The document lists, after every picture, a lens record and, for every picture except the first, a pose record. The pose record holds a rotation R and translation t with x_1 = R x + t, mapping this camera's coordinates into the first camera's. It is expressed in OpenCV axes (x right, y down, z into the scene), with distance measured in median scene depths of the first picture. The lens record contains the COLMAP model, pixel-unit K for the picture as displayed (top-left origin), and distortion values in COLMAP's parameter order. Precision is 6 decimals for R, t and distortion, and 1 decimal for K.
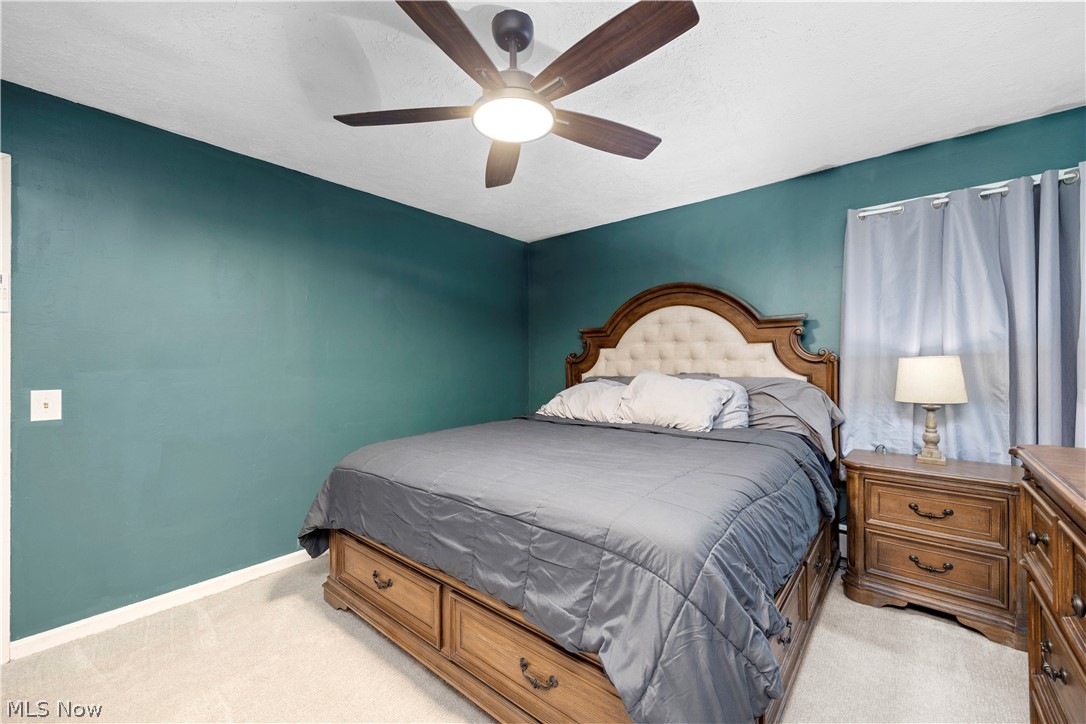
lens RADIAL K [[434.2, 0, 536.2], [0, 434.2, 364.8], [0, 0, 1]] dist [0.002382, 0.000519]
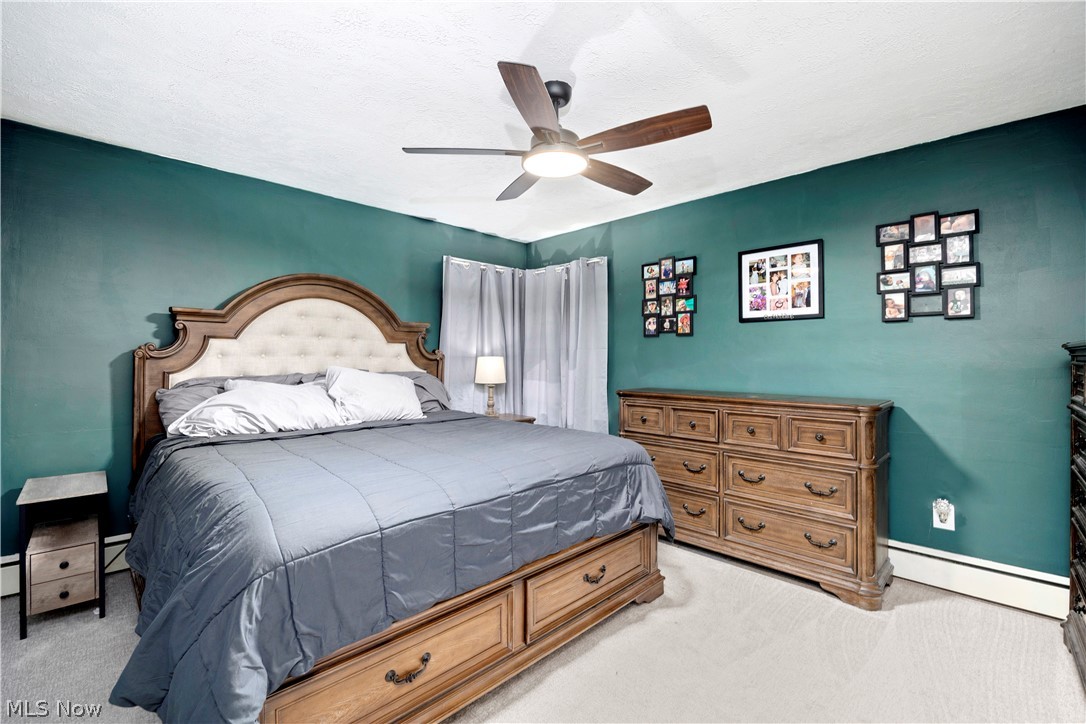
lens RADIAL K [[481.6, 0, 540.6], [0, 481.6, 356.3], [0, 0, 1]] dist [-0.027720, -0.000030]
pose [[0.072024, 0.010684, 0.997346, -1.341881], [0.002427, 0.999938, -0.010887, 0.002976], [-0.997400, 0.003205, 0.071993, 0.892024]]
